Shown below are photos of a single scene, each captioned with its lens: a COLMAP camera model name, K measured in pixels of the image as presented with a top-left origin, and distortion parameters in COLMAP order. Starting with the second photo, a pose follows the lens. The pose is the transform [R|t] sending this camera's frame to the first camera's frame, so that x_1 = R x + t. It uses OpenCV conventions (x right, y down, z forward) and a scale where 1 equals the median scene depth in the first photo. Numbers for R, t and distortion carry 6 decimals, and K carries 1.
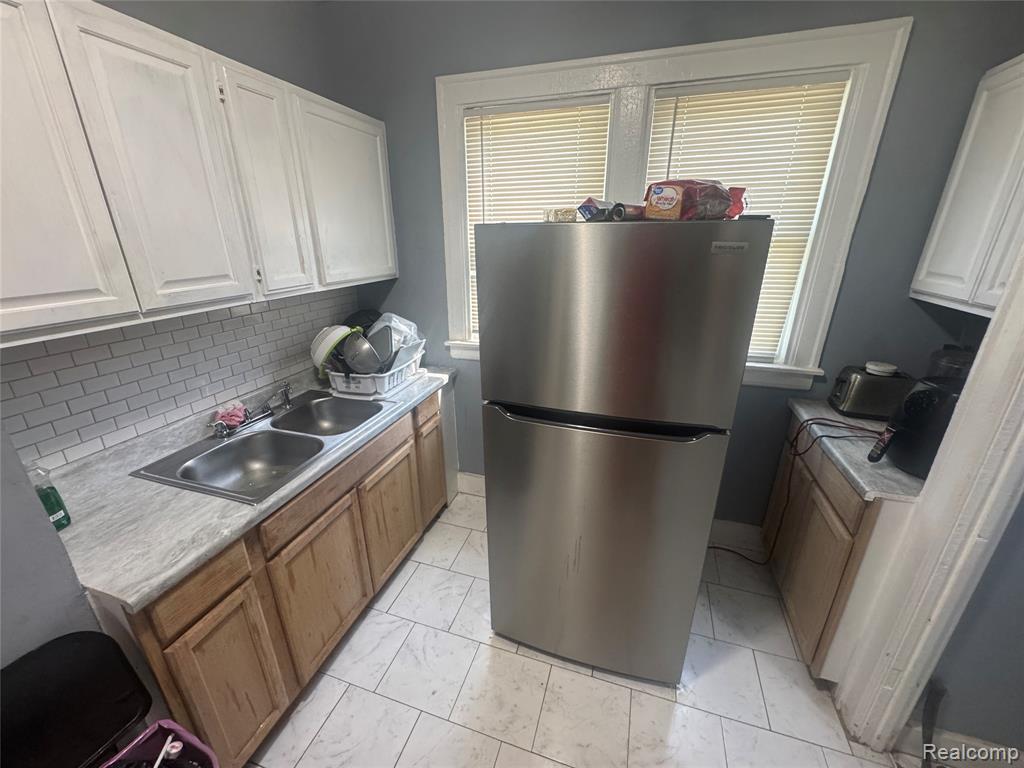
lens RADIAL K [[413.0, 0, 510.8], [0, 413.0, 383.8], [0, 0, 1]] dist [-0.001455, 0.000134]
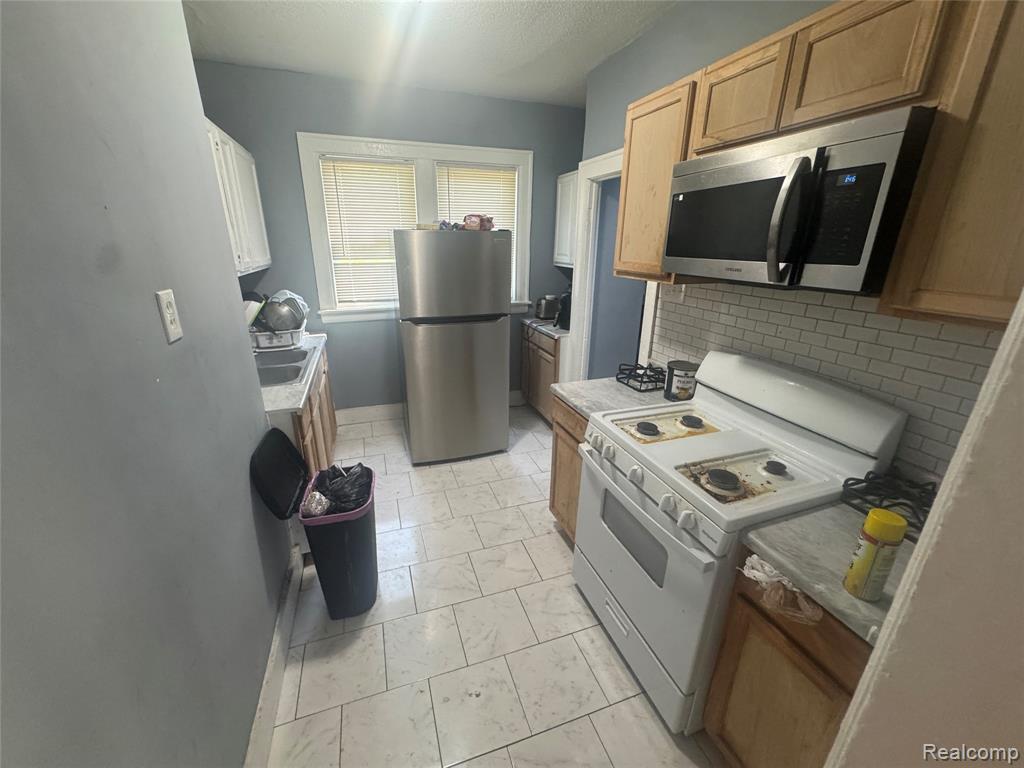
lens RADIAL K [[413.0, 0, 508.4], [0, 413.0, 381.3], [0, 0, 1]] dist [-0.001455, 0.000134]
pose [[0.798749, -0.184107, 0.572805, -0.679746], [0.195389, 0.979806, 0.042463, 0.276494], [-0.569055, 0.078003, 0.818591, -0.697119]]
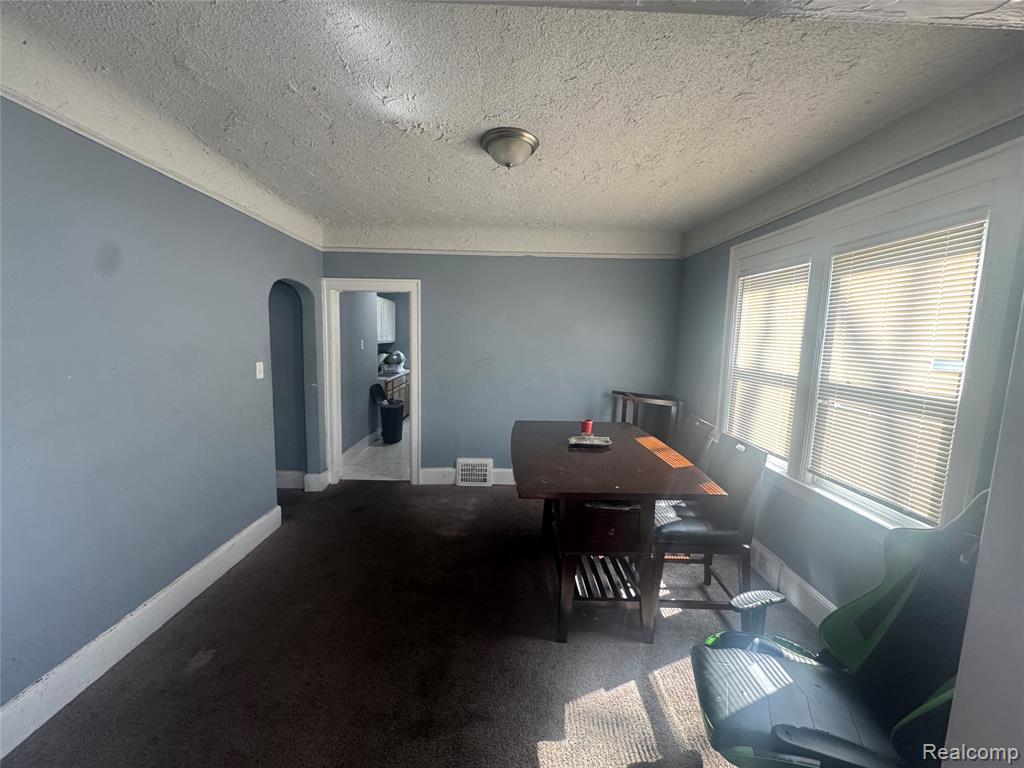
lens RADIAL K [[413.0, 0, 512.9], [0, 413.0, 381.0], [0, 0, 1]] dist [-0.001455, 0.000134]
pose [[0.942835, -0.005724, 0.333210, -0.679054], [0.083913, 0.971716, -0.220743, 1.207868], [-0.322522, 0.236085, 0.916648, -3.212684]]
